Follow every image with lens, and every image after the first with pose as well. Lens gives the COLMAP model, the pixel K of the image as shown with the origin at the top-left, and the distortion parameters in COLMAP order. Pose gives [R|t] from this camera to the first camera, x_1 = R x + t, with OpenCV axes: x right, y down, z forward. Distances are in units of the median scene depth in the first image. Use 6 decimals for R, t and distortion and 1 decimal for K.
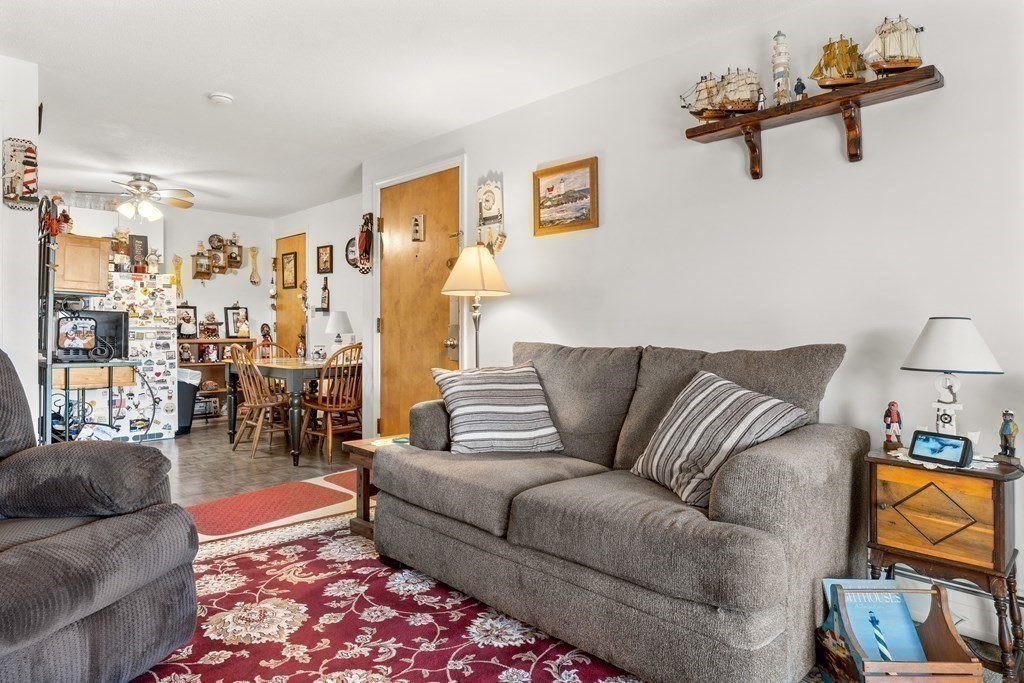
lens RADIAL K [[620.1, 0, 529.9], [0, 620.1, 343.3], [0, 0, 1]] dist [-0.010573, 0.002577]
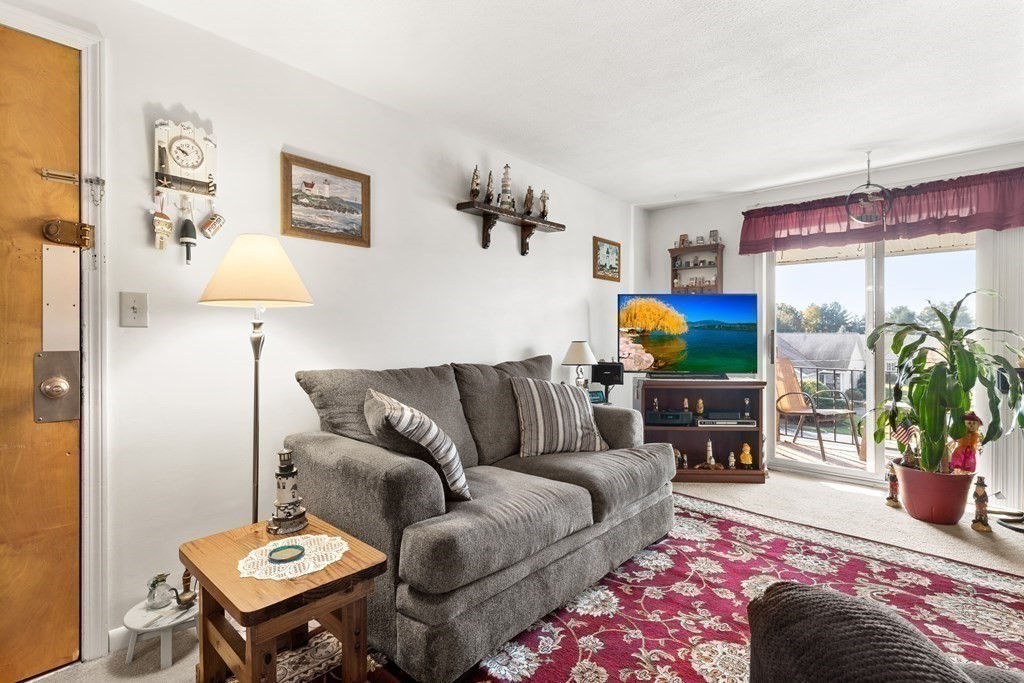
lens RADIAL K [[493.8, 0, 525.2], [0, 493.8, 322.5], [0, 0, 1]] dist [0.050371, 0.000751]
pose [[-0.064551, 0.012743, 0.997833, -0.663776], [0.015508, 0.999811, -0.011765, -0.050350], [-0.997794, 0.014715, -0.064736, 0.758943]]
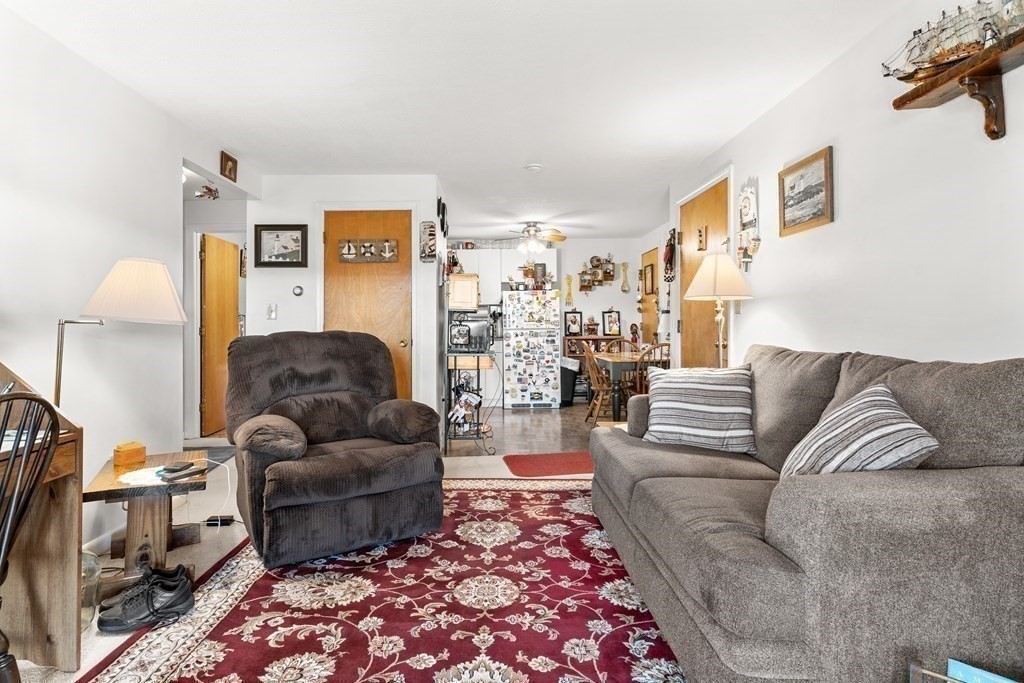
lens RADIAL K [[547.7, 0, 479.3], [0, 547.7, 338.6], [0, 0, 1]] dist [-0.013529, 0.002040]
pose [[0.686279, 0.008084, -0.727293, 0.321408], [-0.005392, 0.999967, 0.006027, -0.014430], [0.727318, -0.000215, 0.686301, 0.056504]]
